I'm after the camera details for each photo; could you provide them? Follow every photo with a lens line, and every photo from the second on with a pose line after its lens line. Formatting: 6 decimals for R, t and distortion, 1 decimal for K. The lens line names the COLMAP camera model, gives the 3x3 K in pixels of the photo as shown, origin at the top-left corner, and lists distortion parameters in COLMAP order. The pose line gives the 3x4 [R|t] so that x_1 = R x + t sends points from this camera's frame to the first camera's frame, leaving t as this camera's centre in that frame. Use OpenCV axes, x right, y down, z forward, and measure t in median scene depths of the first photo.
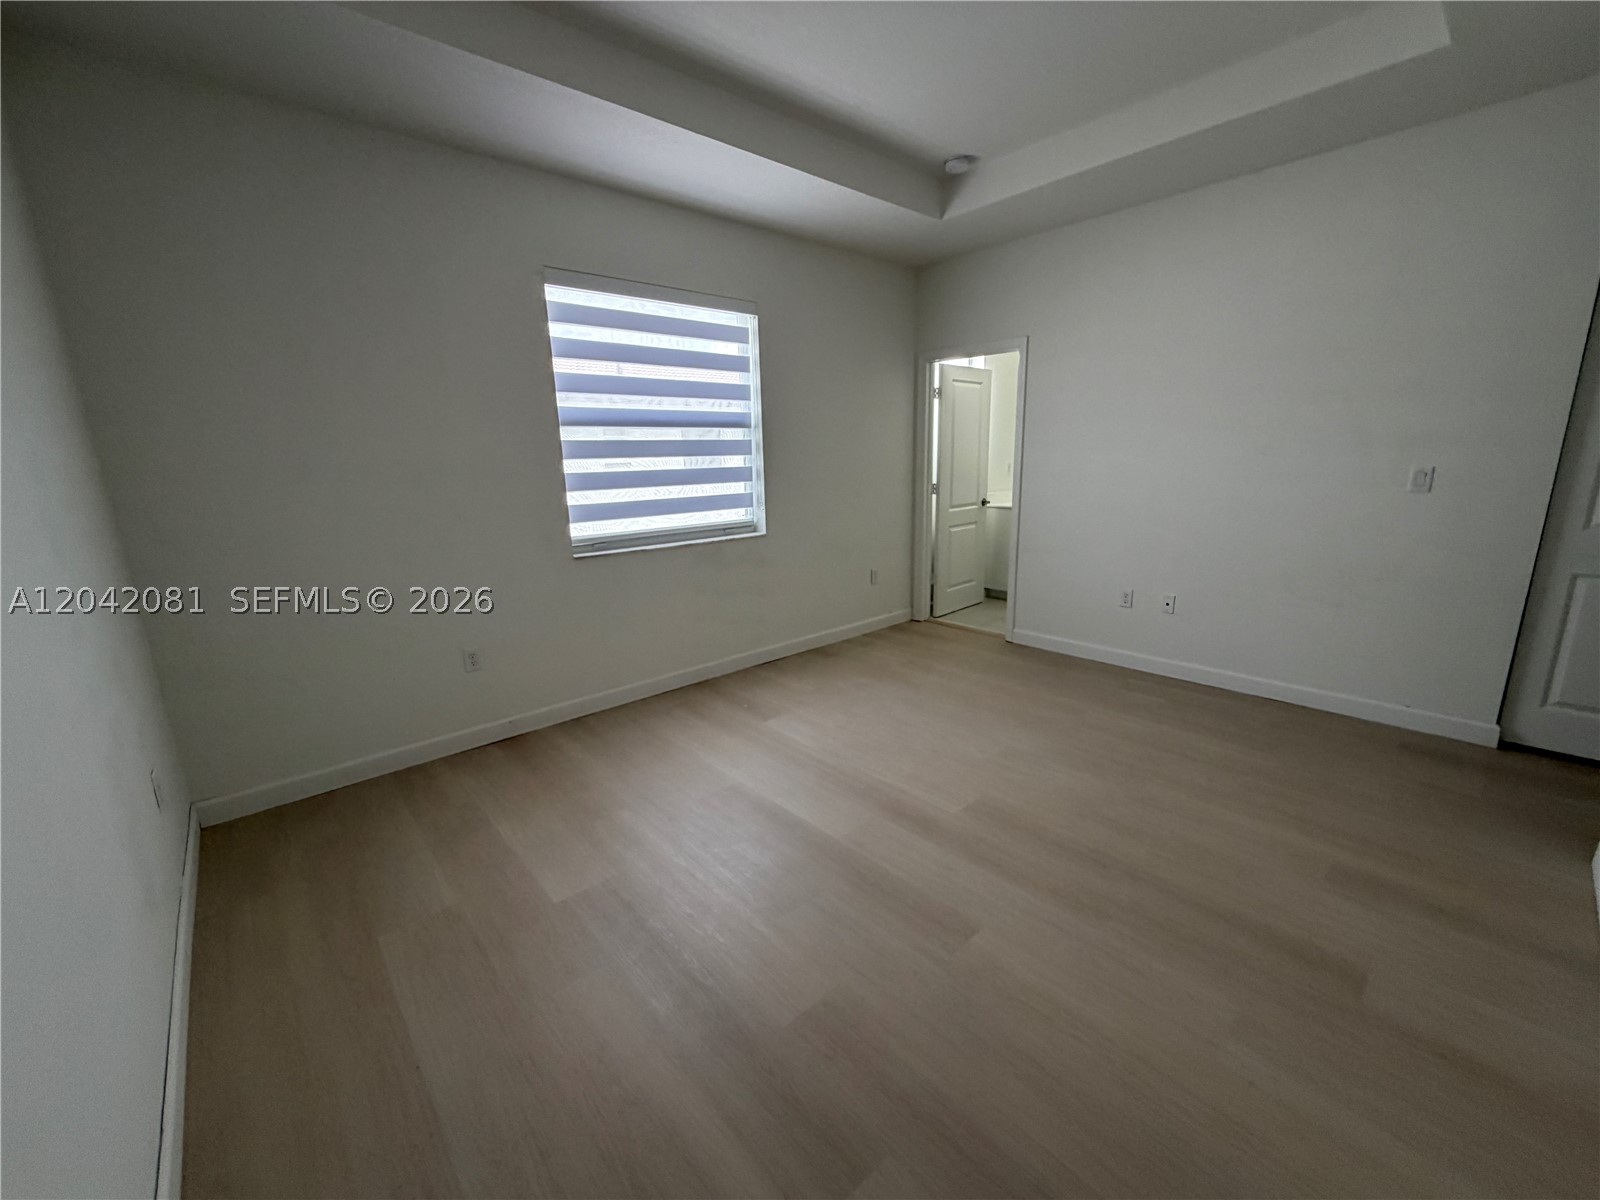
lens RADIAL K [[646.2, 0, 798.8], [0, 646.2, 605.6], [0, 0, 1]] dist [0.001518, -0.000268]
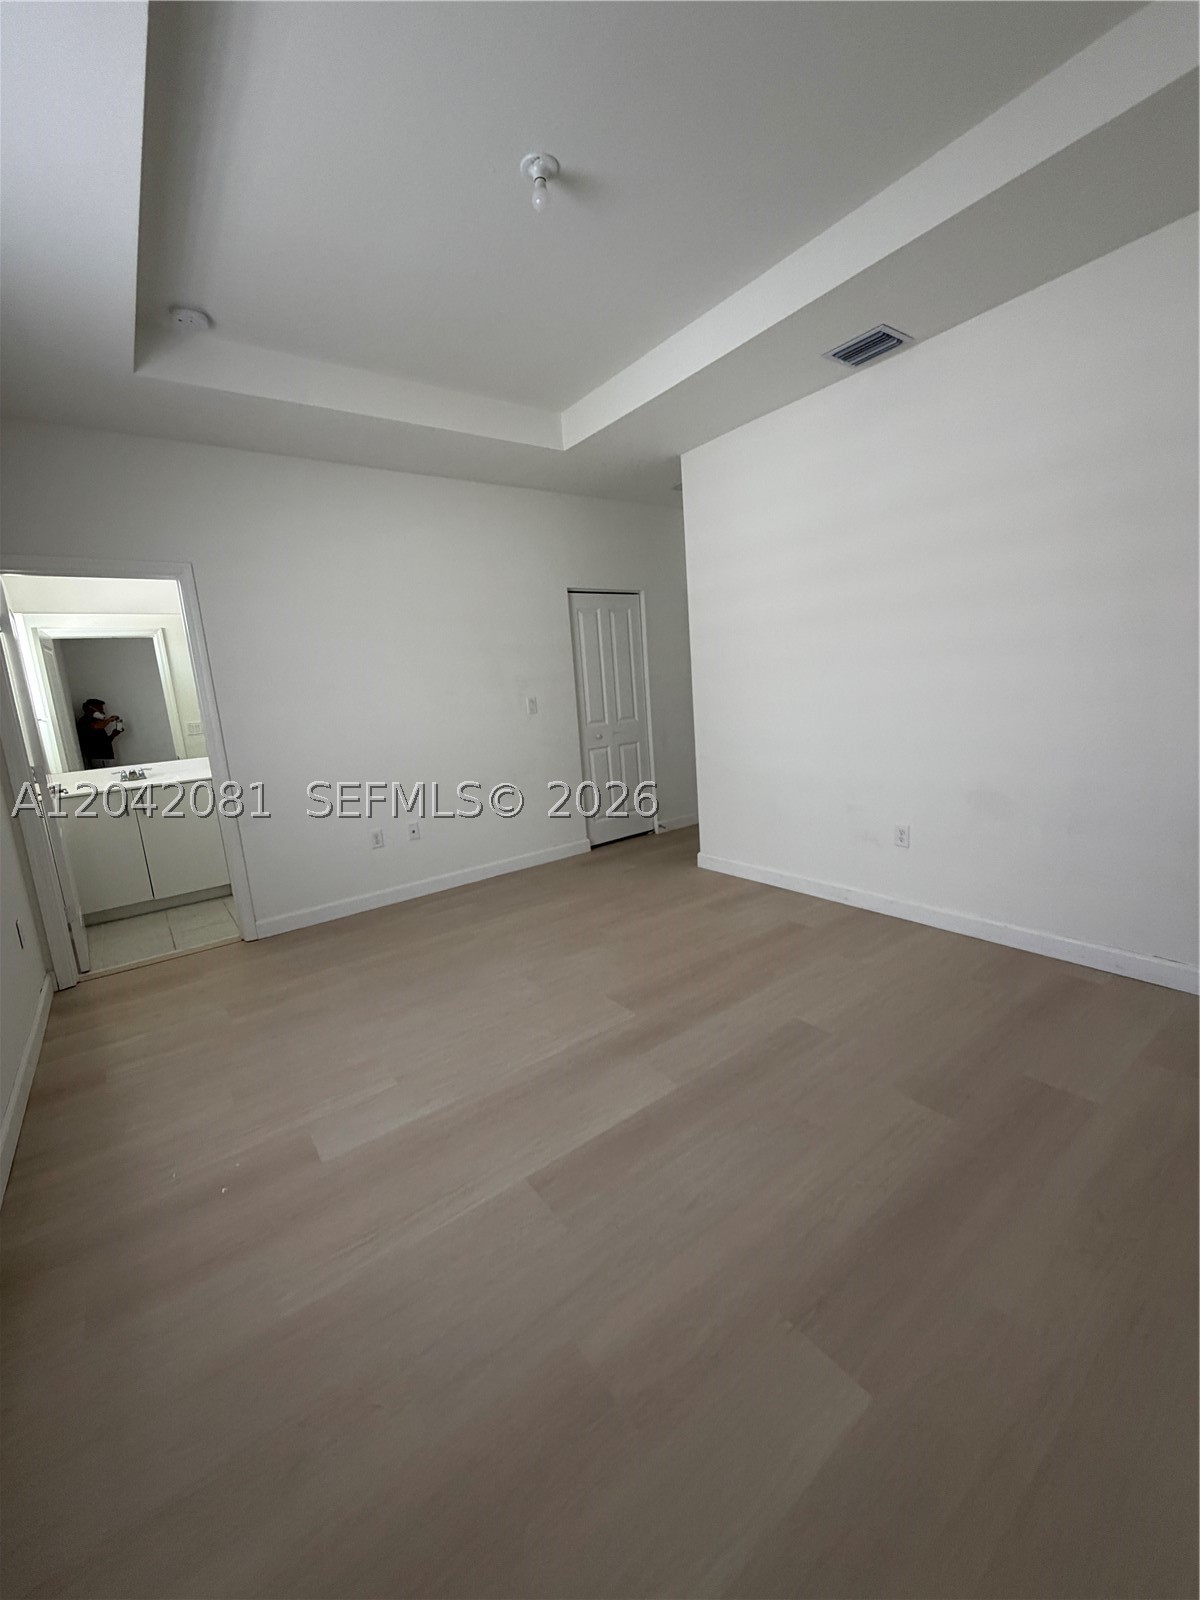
lens RADIAL K [[646.2, 0, 603.3], [0, 646.2, 801.3], [0, 0, 1]] dist [0.001518, -0.000268]
pose [[0.082032, -0.173816, 0.981355, -0.566912], [0.294237, 0.945007, 0.142783, -0.134656], [-0.952206, 0.277038, 0.128664, 0.627832]]
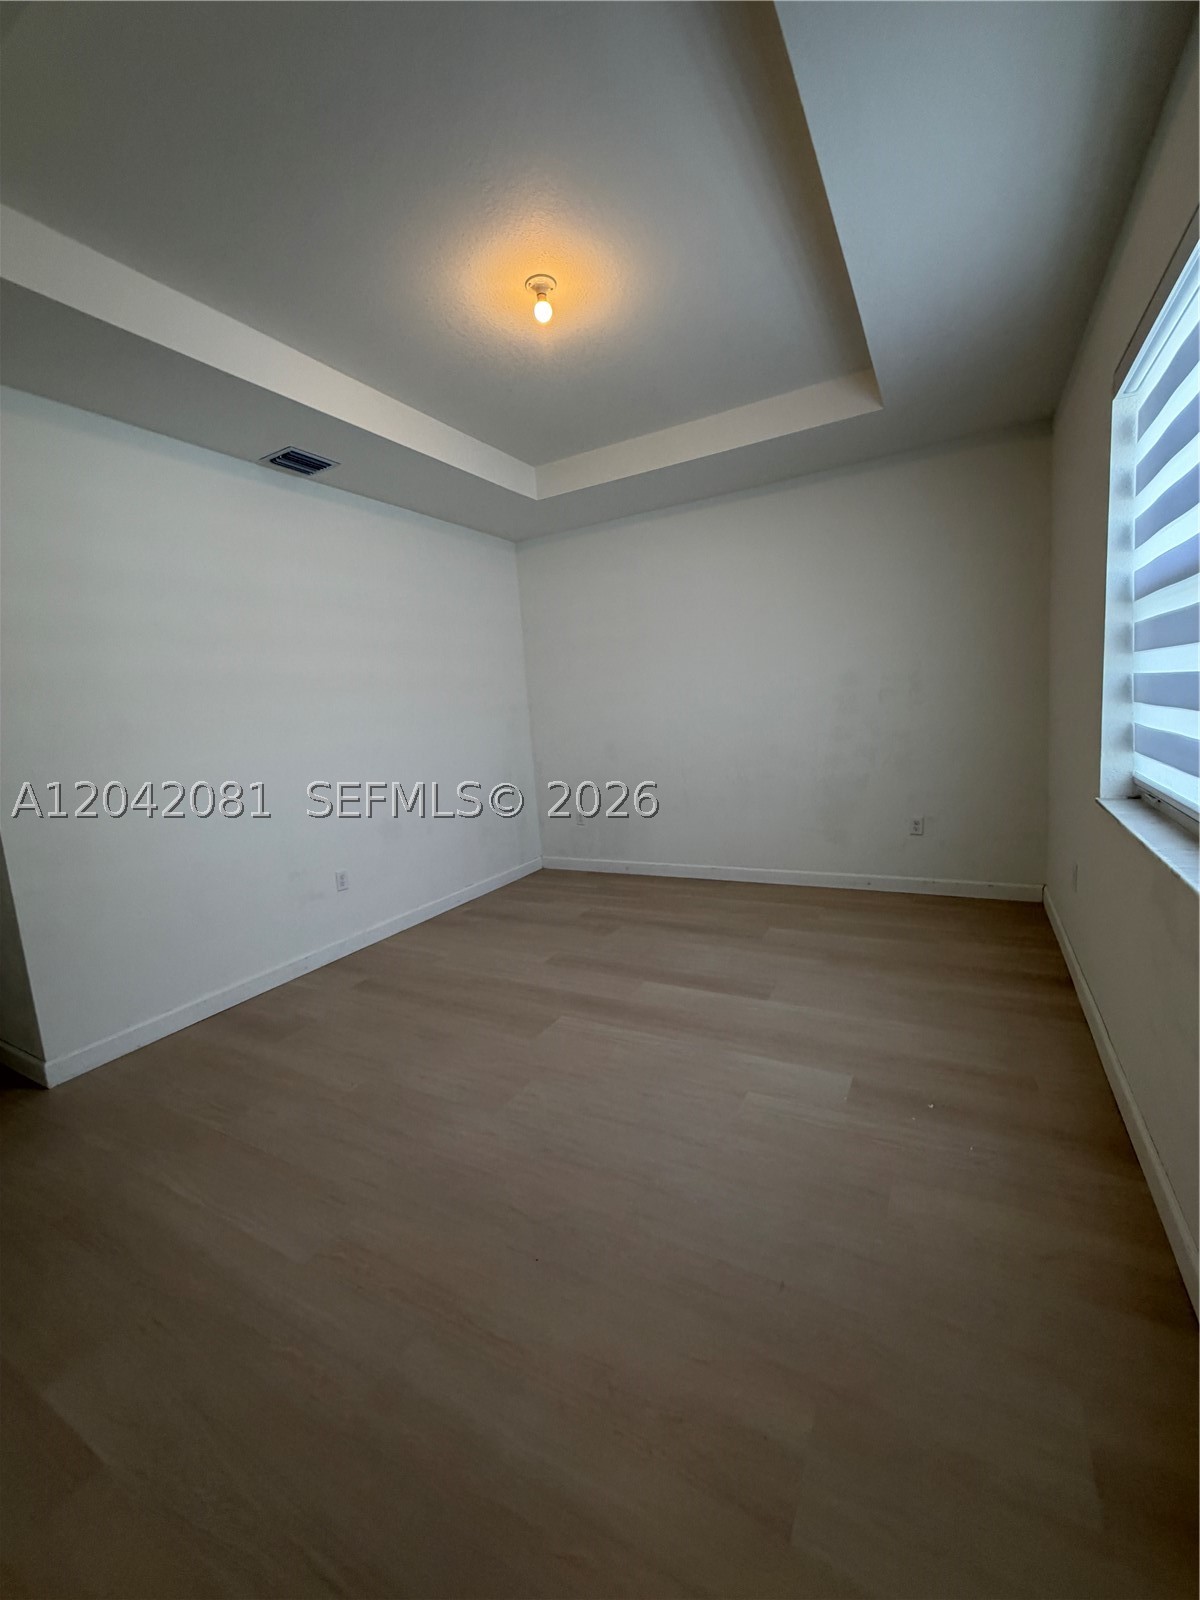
lens RADIAL K [[646.2, 0, 610.8], [0, 646.2, 792.4], [0, 0, 1]] dist [0.001518, -0.000268]
pose [[-0.938112, 0.135789, -0.318602, 0.358596], [0.019195, 0.938903, 0.343646, -0.334496], [0.345800, 0.316263, -0.883403, 1.464638]]
